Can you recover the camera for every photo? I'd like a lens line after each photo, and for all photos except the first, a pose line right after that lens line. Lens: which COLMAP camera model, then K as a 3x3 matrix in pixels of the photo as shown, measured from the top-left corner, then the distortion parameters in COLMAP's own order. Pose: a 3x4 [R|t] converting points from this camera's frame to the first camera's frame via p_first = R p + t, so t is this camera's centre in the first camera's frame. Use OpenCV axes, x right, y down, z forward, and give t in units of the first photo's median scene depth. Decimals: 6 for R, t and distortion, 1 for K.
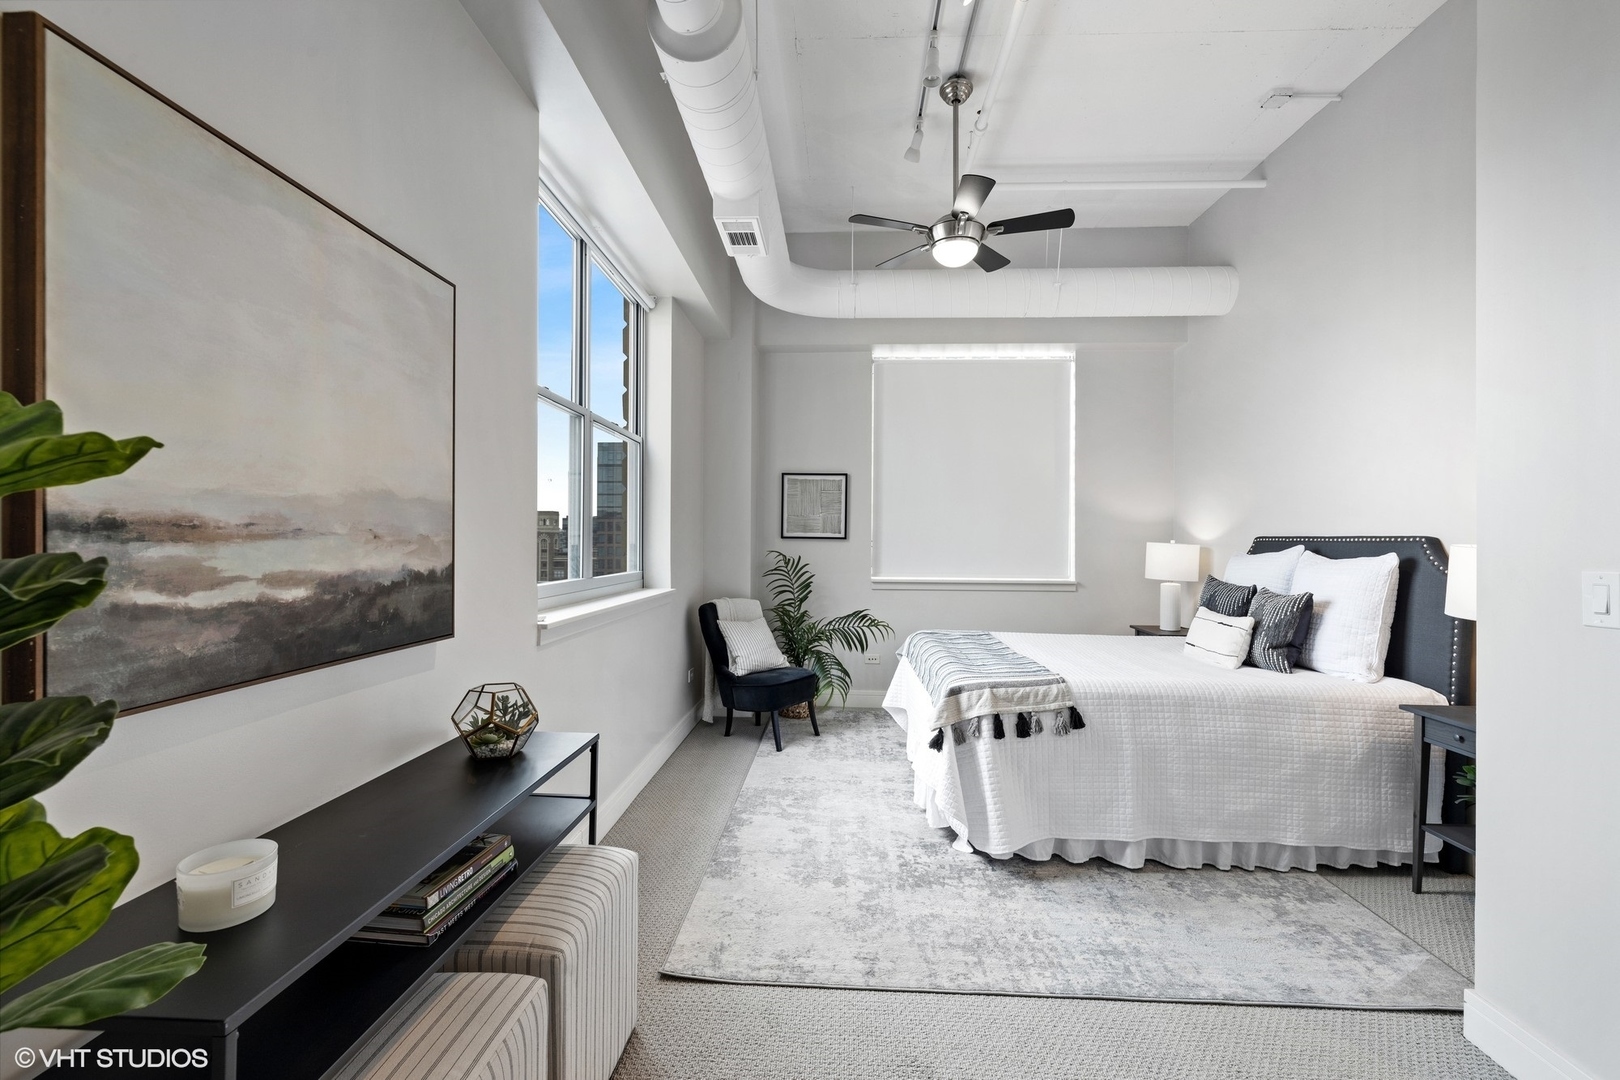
lens RADIAL K [[675.0, 0, 816.4], [0, 675.0, 543.6], [0, 0, 1]] dist [-0.000297, -0.000034]
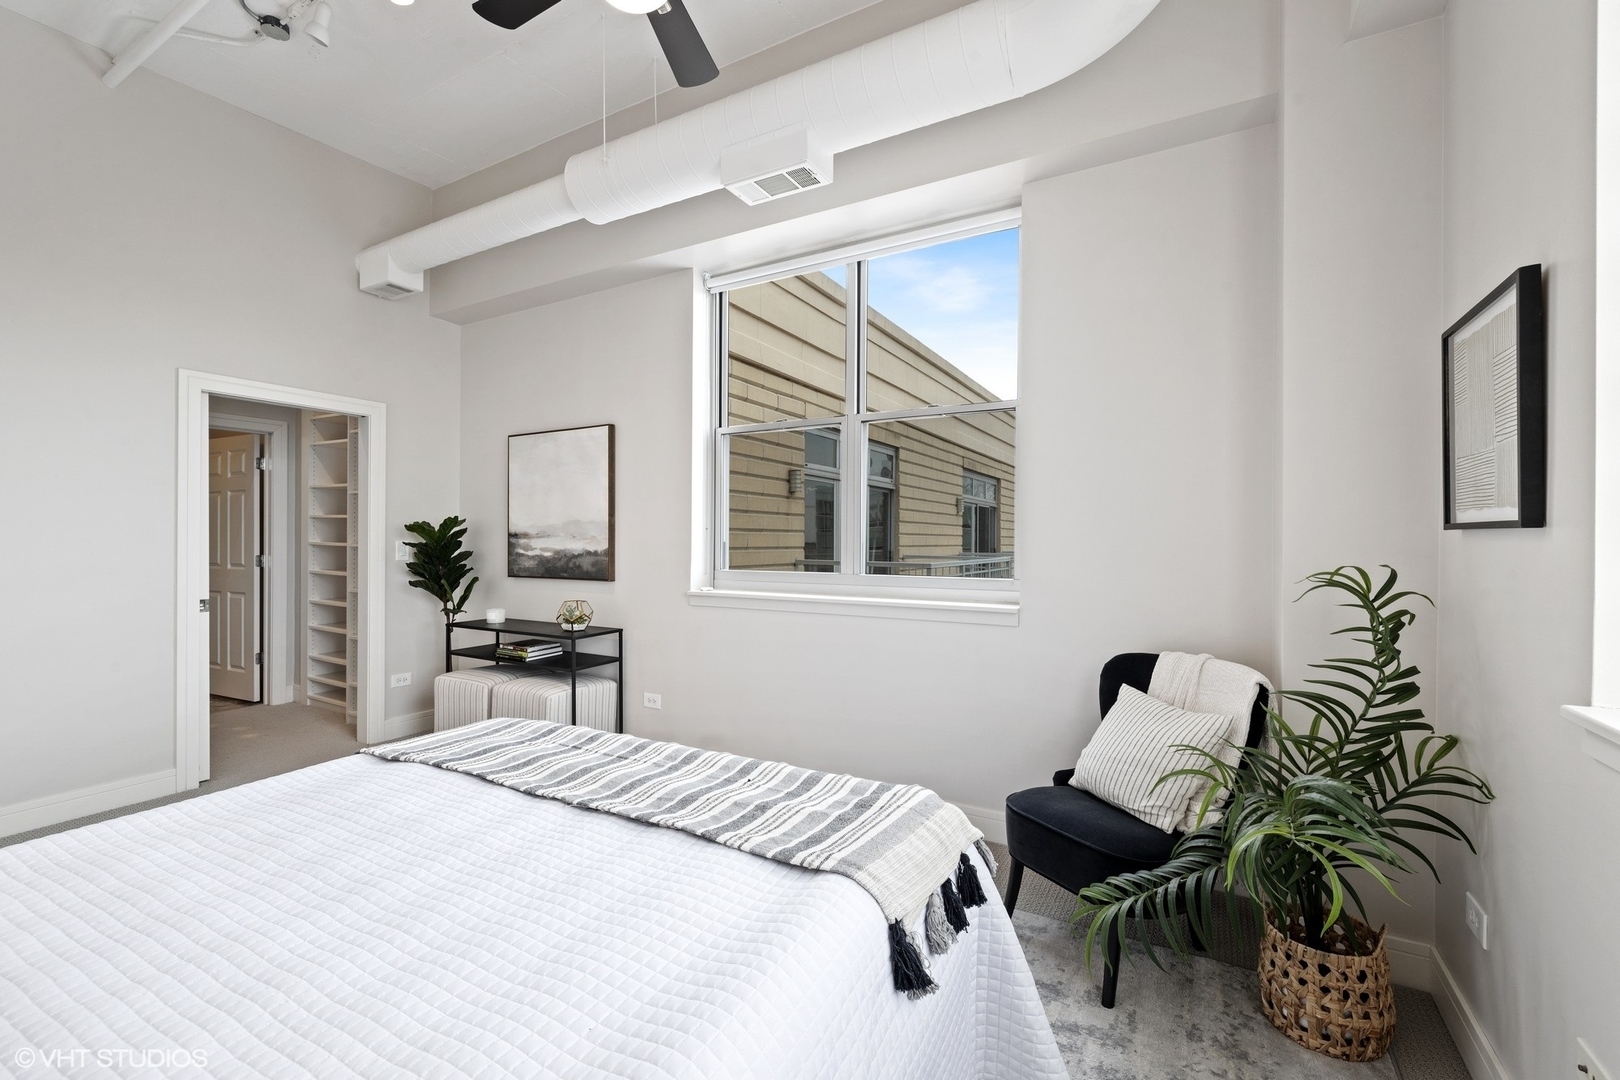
lens RADIAL K [[675.0, 0, 816.4], [0, 675.0, 543.6], [0, 0, 1]] dist [-0.000297, -0.000034]
pose [[-0.445259, -0.000686, -0.895401, 1.381703], [-0.006849, 0.999973, 0.002640, 0.003360], [0.895375, 0.007308, -0.445252, 3.110199]]
